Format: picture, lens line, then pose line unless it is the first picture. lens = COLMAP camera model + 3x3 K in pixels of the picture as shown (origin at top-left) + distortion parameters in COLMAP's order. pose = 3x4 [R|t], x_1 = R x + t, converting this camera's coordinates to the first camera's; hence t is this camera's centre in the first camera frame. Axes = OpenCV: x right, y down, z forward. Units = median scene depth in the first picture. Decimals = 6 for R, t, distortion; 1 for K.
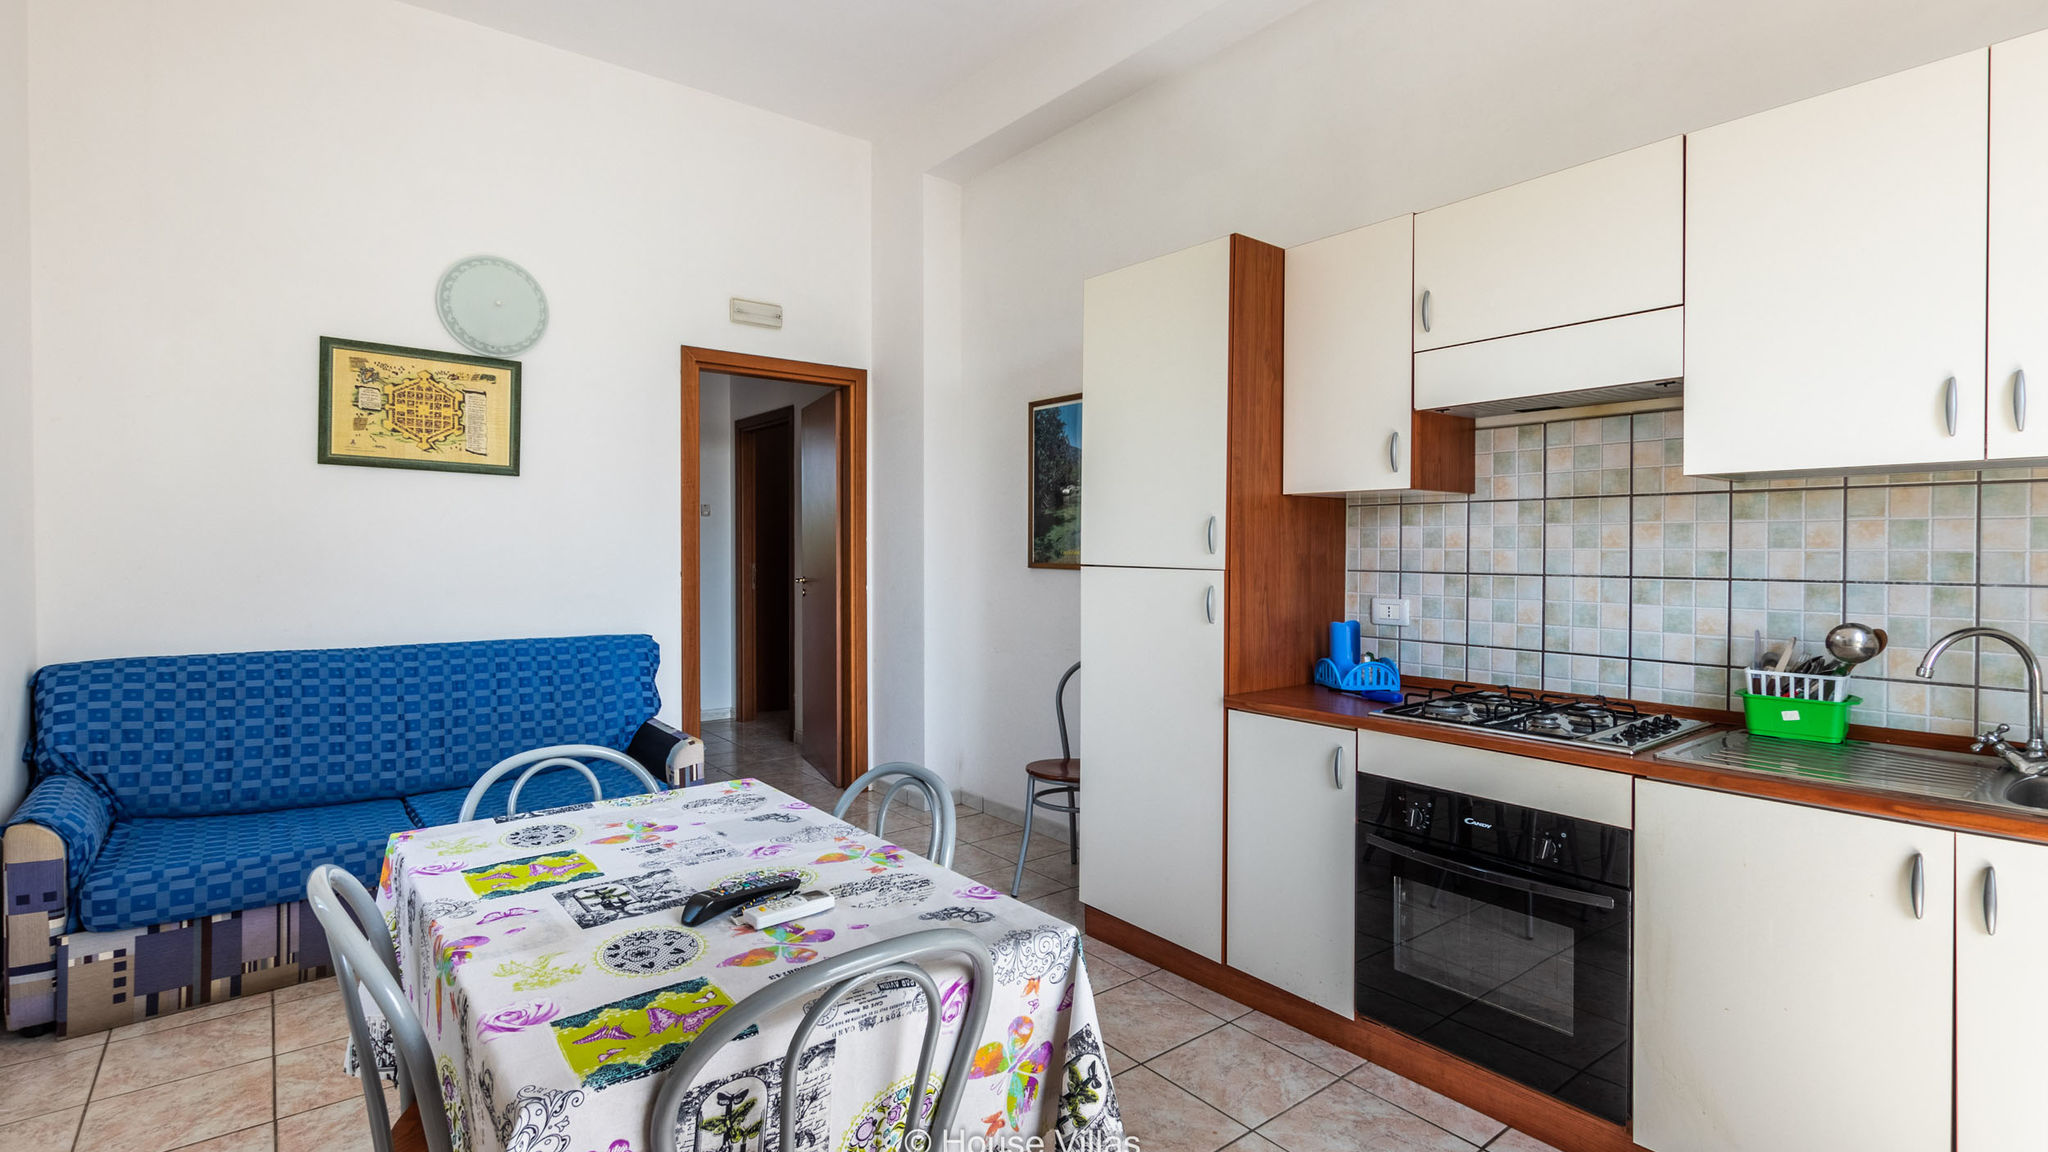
lens RADIAL K [[954.1, 0, 1013.5], [0, 954.1, 563.9], [0, 0, 1]] dist [-0.003642, -0.000195]
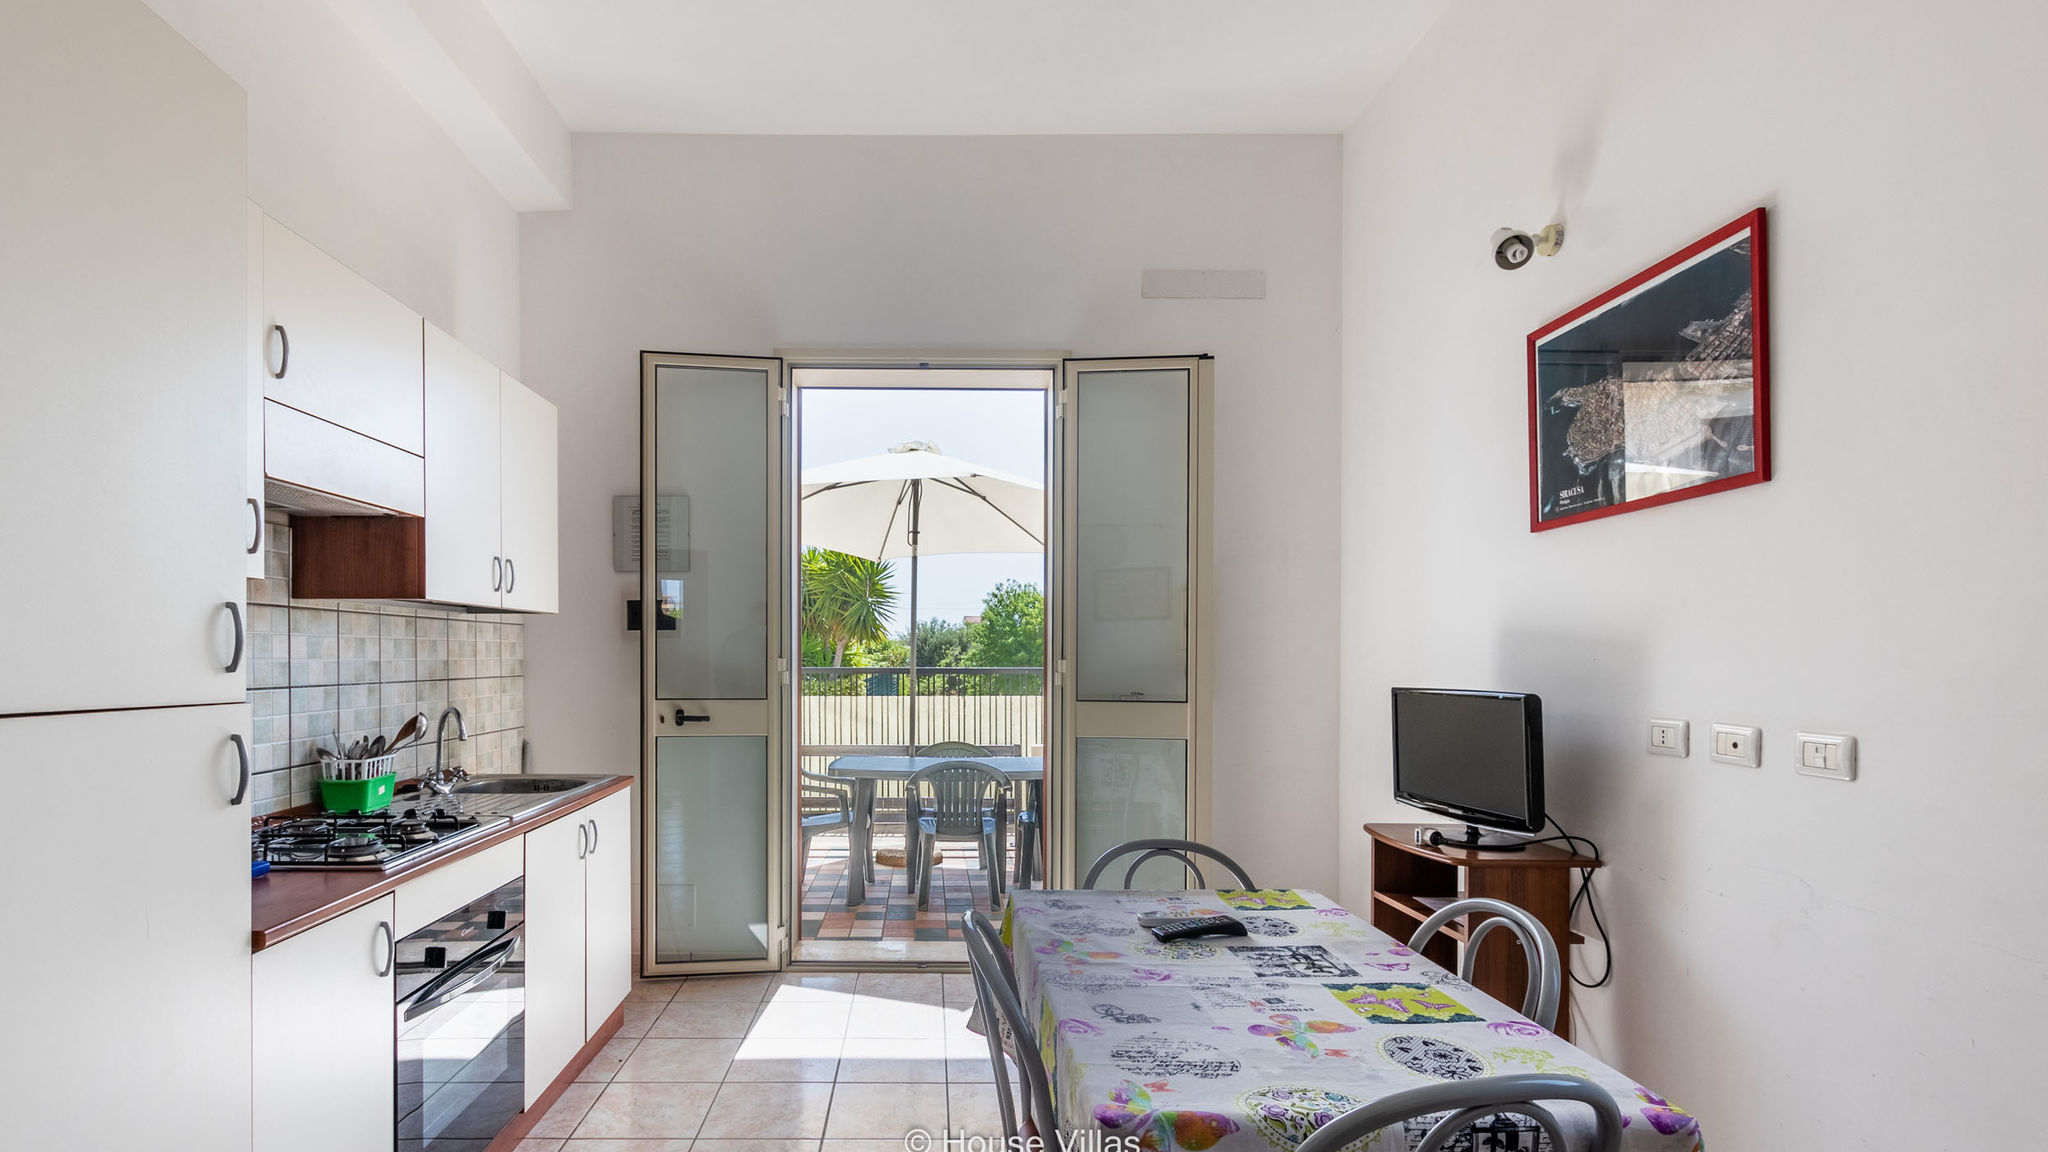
lens RADIAL K [[954.1, 0, 936.2], [0, 954.1, 646.6], [0, 0, 1]] dist [-0.003642, -0.000195]
pose [[-0.788979, 0.004537, 0.614403, -0.685347], [0.008748, 0.999954, 0.003849, -0.038360], [-0.614357, 0.008412, -0.788983, 1.920986]]
